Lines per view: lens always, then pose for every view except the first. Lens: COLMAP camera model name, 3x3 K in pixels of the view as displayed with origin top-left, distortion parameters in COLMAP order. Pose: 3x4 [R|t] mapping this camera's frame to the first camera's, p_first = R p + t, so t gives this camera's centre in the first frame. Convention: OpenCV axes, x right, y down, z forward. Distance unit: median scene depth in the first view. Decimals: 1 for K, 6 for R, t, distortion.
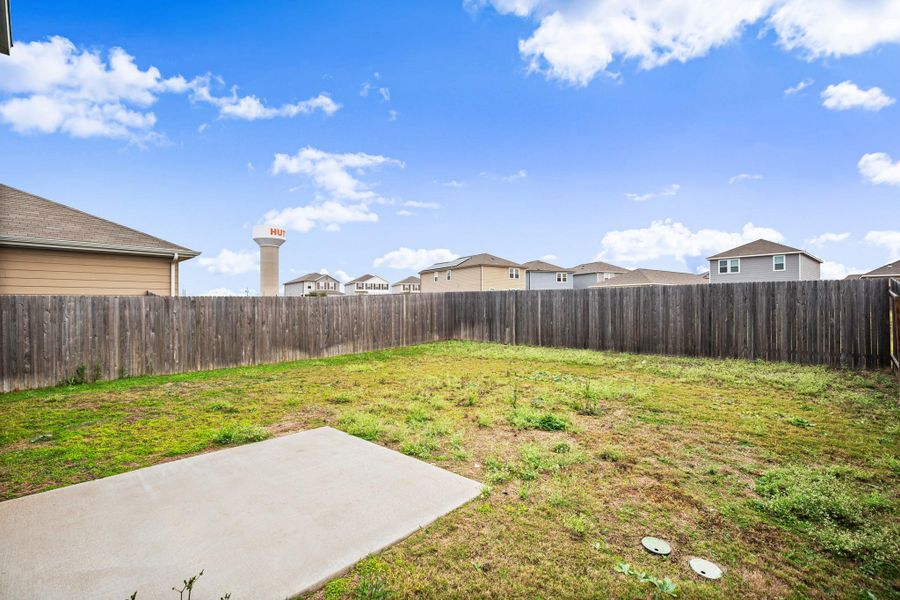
lens RADIAL K [[413.9, 0, 453.8], [0, 413.9, 308.6], [0, 0, 1]] dist [-0.000010, 0.000170]
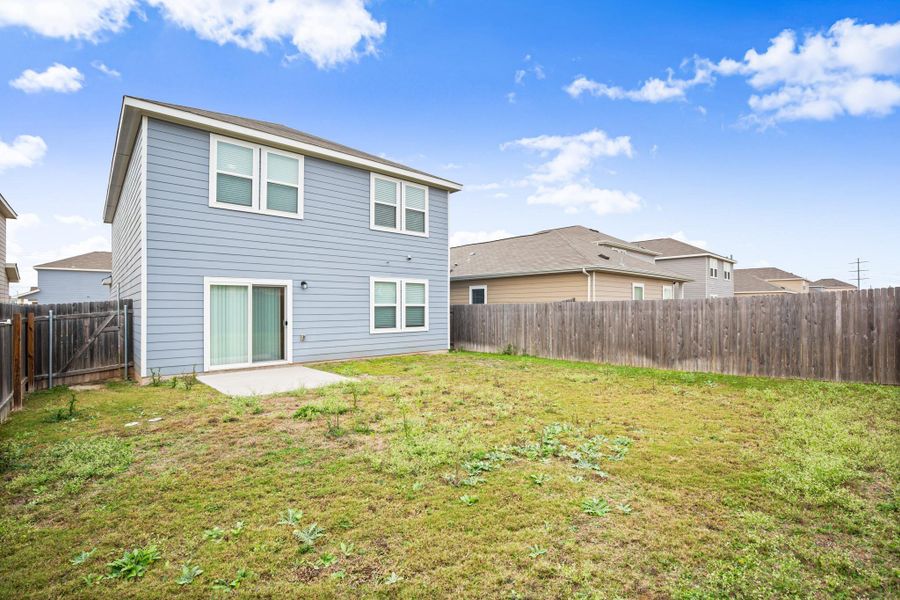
lens RADIAL K [[413.9, 0, 453.8], [0, 413.9, 308.6], [0, 0, 1]] dist [-0.000010, 0.000170]
pose [[-0.032050, 0.006074, -0.999468, 0.616067], [-0.007097, 0.999955, 0.006305, -0.013275], [0.999461, 0.007295, -0.032006, 0.627637]]
